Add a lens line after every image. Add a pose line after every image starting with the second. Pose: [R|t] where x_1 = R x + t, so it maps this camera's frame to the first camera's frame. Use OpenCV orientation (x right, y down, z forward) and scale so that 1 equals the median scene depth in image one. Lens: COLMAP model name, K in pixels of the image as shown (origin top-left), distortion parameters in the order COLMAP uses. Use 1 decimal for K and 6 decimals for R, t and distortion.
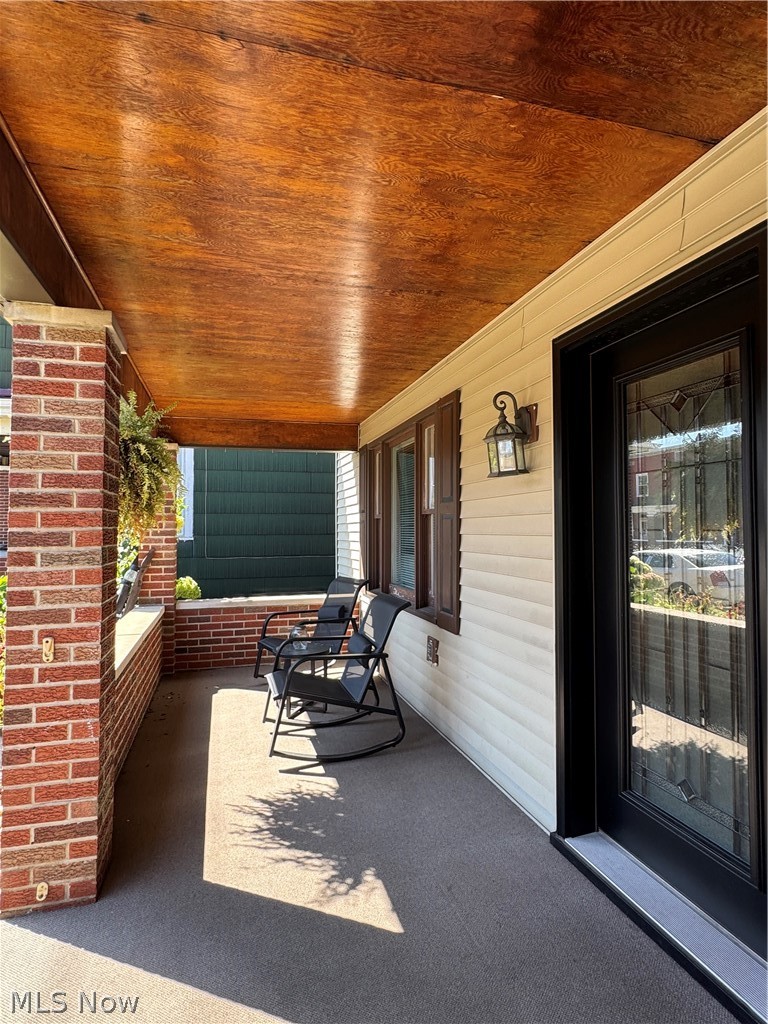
lens RADIAL K [[554.9, 0, 384.0], [0, 554.9, 512.0], [0, 0, 1]] dist [-0.000564, 0.000576]
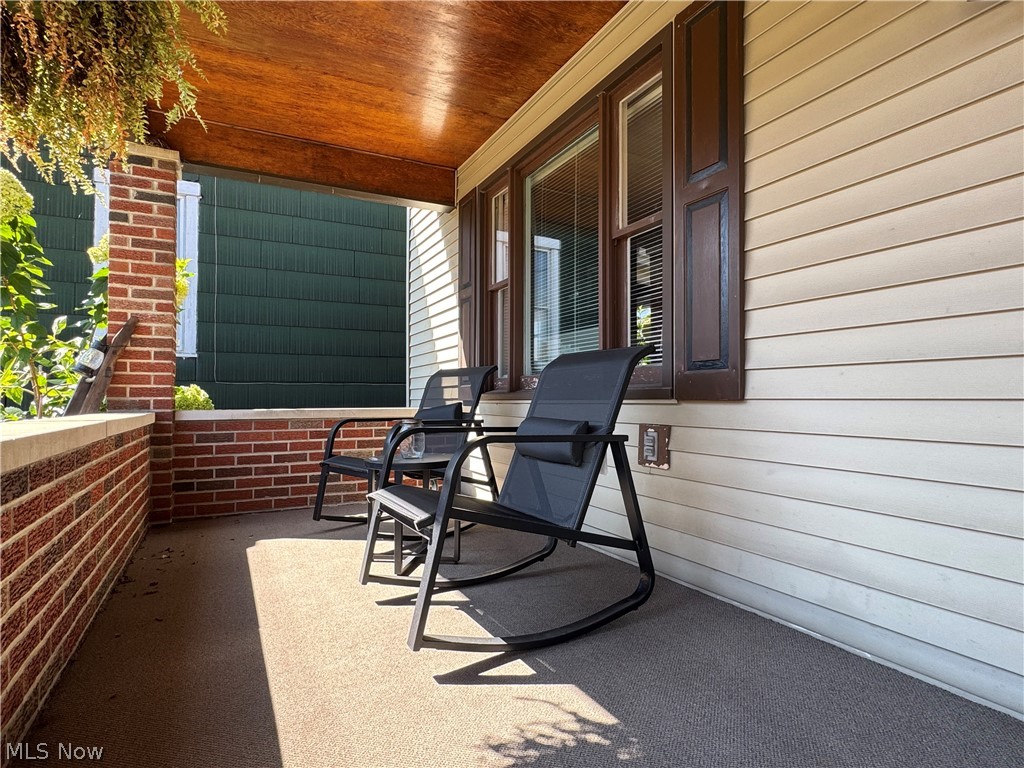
lens RADIAL K [[554.9, 0, 512.0], [0, 554.9, 384.0], [0, 0, 1]] dist [-0.000564, 0.000576]
pose [[0.980336, 0.005760, 0.197249, -0.130303], [-0.006799, 0.999966, 0.004589, 0.131591], [-0.197216, -0.005840, 0.980343, 0.322341]]
